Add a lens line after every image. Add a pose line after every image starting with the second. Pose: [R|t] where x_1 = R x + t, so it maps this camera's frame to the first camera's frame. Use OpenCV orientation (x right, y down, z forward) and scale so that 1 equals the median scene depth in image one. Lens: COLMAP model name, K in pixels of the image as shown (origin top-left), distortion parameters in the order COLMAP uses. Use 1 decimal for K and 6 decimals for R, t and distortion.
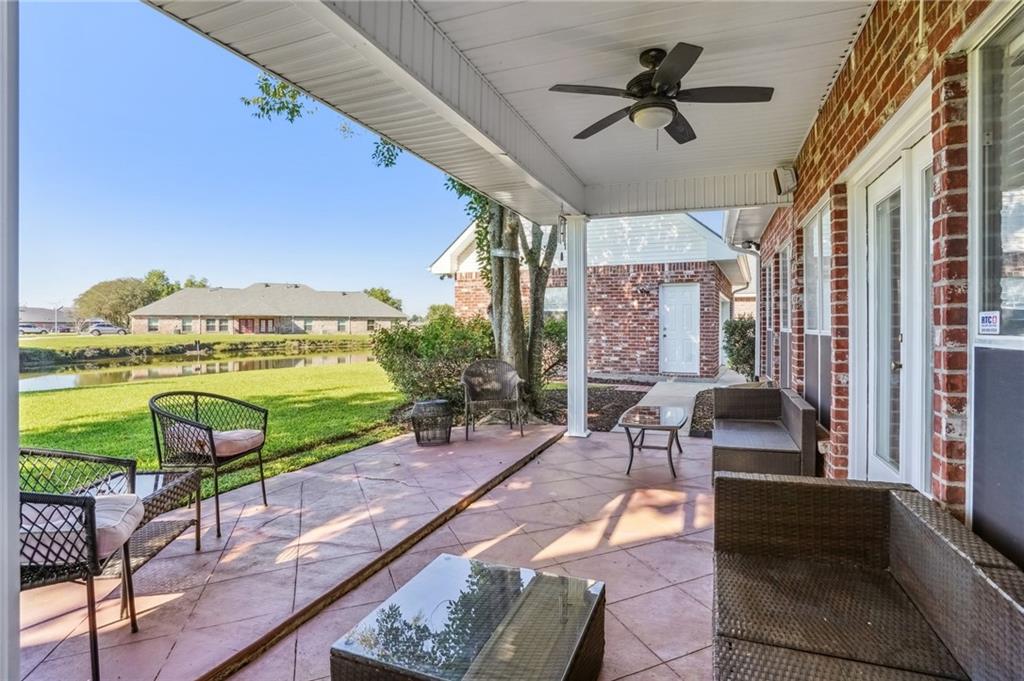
lens RADIAL K [[504.8, 0, 511.9], [0, 504.8, 334.1], [0, 0, 1]] dist [0.000101, 0.000411]
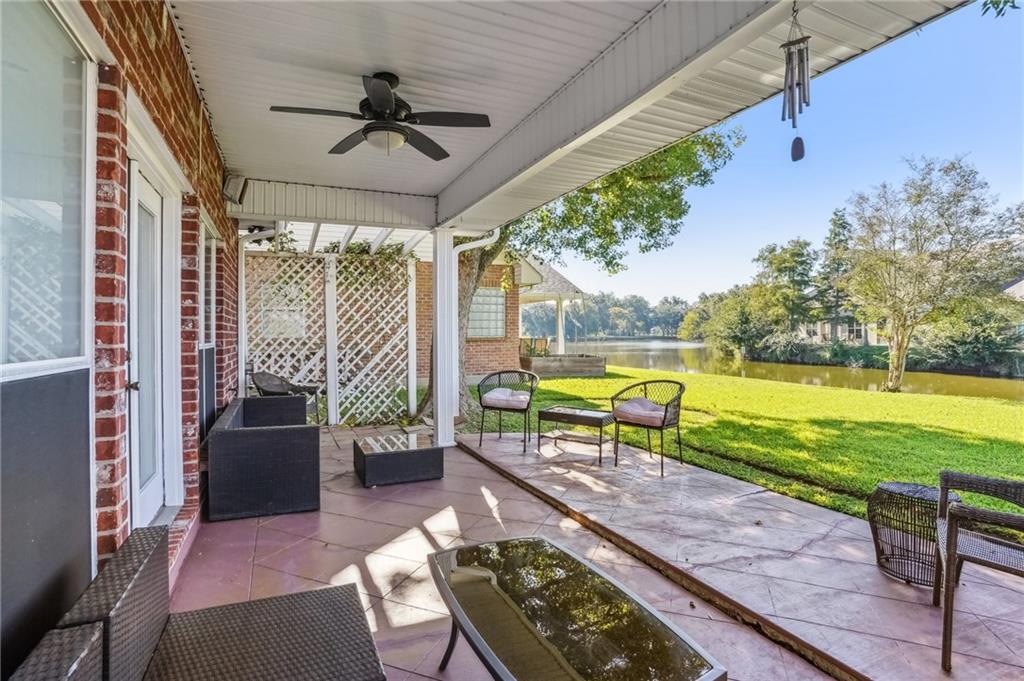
lens RADIAL K [[504.8, 0, 517.1], [0, 504.8, 337.1], [0, 0, 1]] dist [0.000101, 0.000411]
pose [[-0.685242, 0.005994, -0.728291, 0.791074], [0.001737, 0.999977, 0.006595, -0.032211], [0.728313, 0.003254, -0.685237, 1.760683]]
